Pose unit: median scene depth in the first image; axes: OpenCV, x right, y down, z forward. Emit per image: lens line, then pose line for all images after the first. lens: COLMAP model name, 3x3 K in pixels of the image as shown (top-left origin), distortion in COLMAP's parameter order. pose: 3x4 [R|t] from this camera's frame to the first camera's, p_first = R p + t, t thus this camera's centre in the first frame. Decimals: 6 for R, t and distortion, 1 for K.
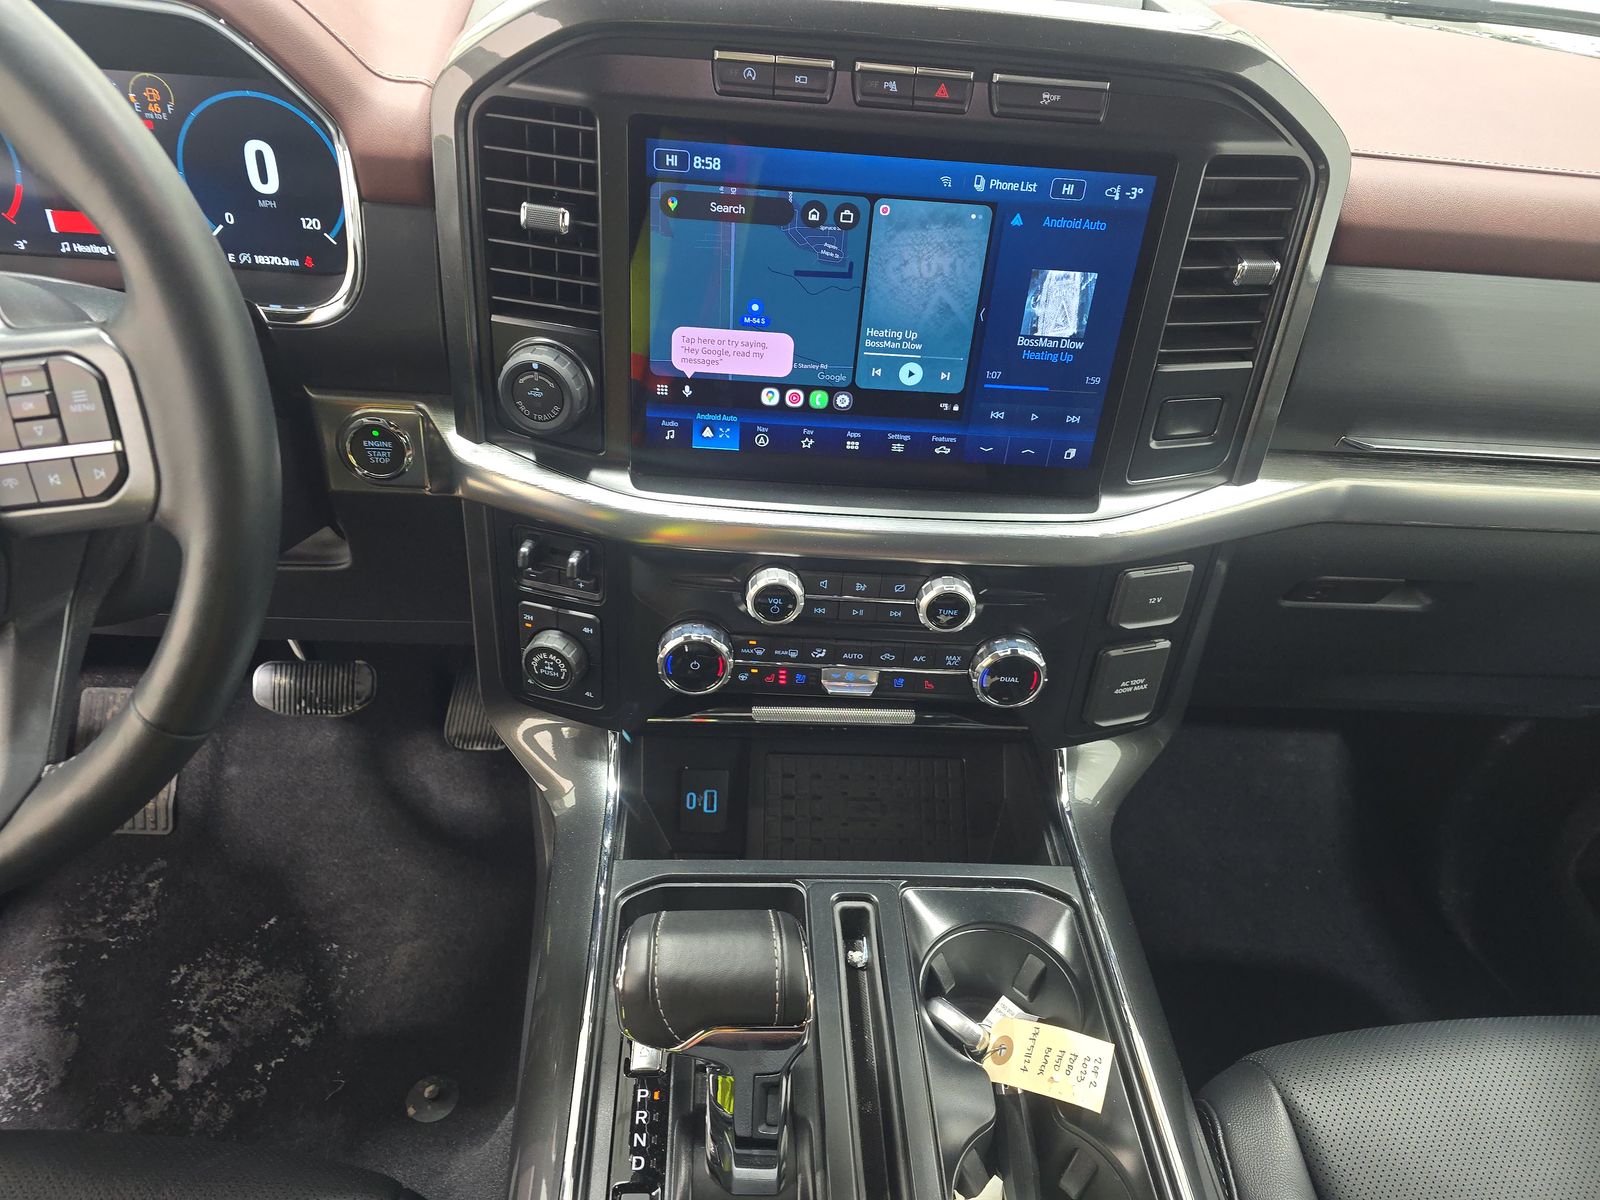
lens RADIAL K [[1033.7, 0, 792.8], [0, 1033.7, 611.8], [0, 0, 1]] dist [0.075936, -0.071704]
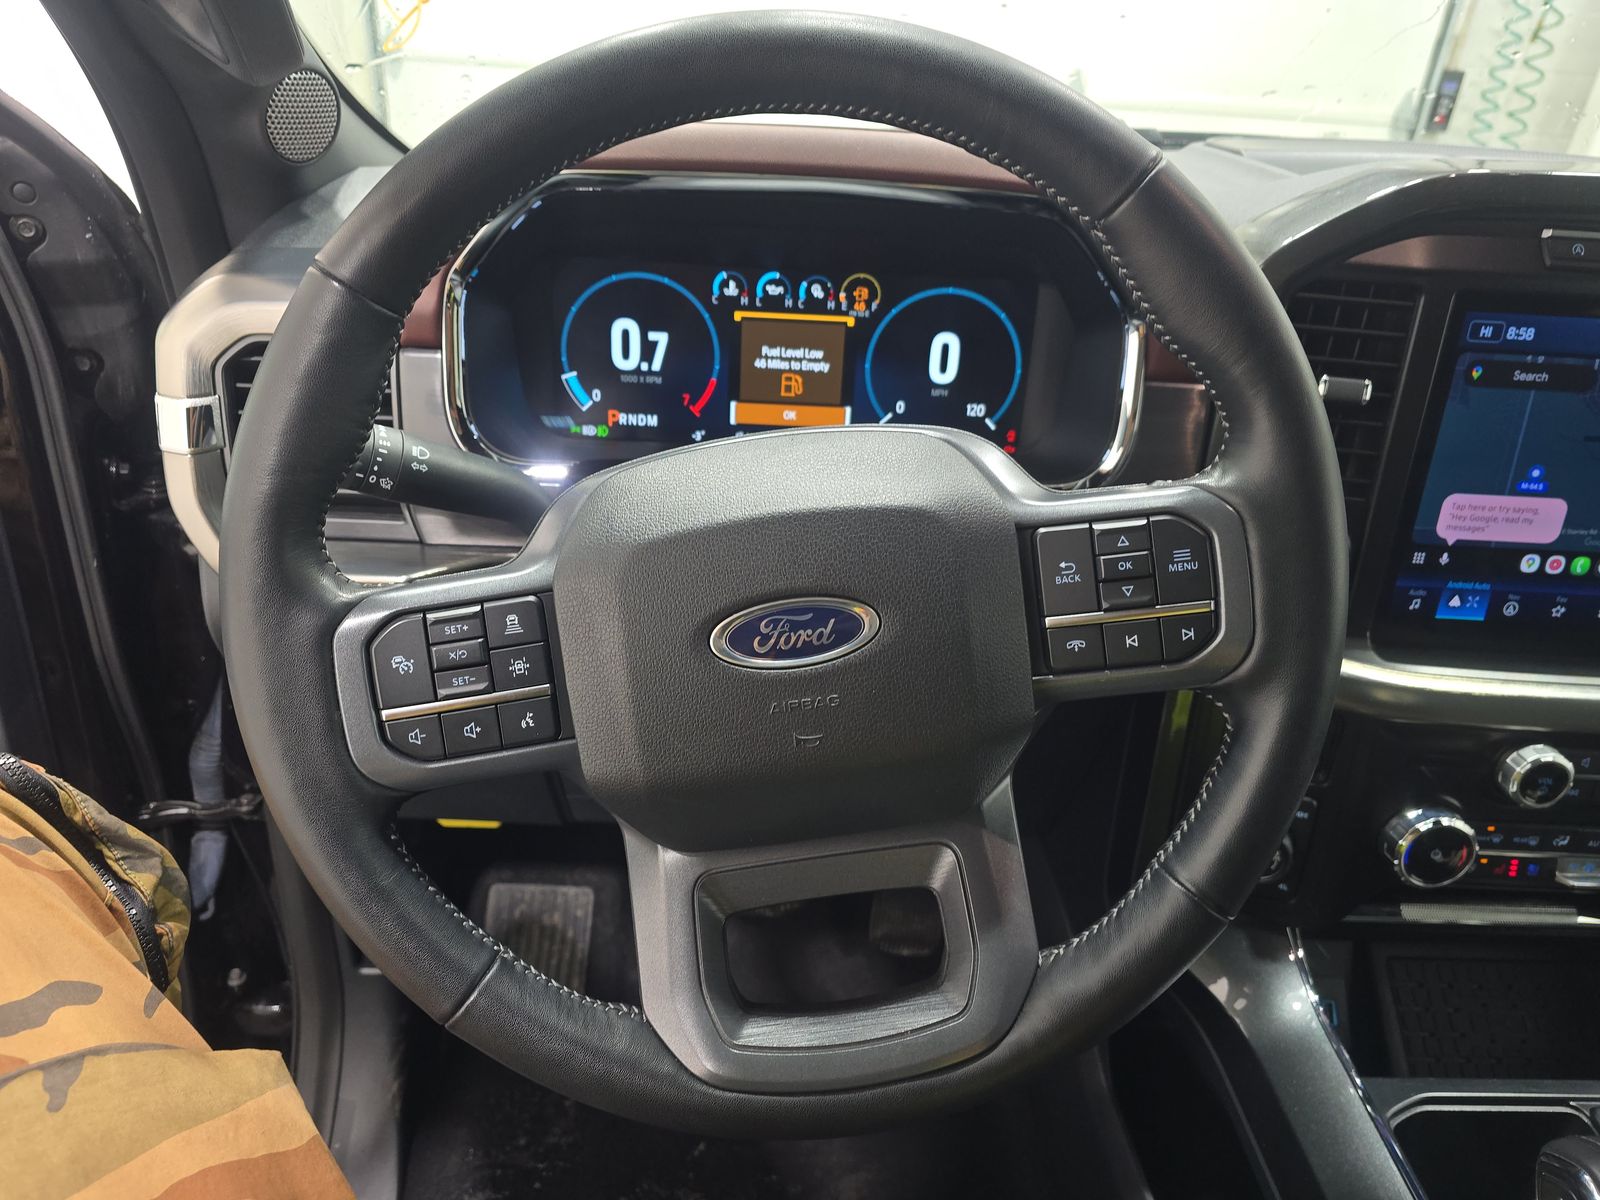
lens RADIAL K [[1058.2, 0, 800.6], [0, 1058.2, 624.3], [0, 0, 1]] dist [0.005390, 0.002380]
pose [[0.999089, -0.008429, -0.041827, -0.640377], [0.000737, 0.983555, -0.180609, 0.022625], [0.042661, 0.180414, 0.982665, 0.023339]]
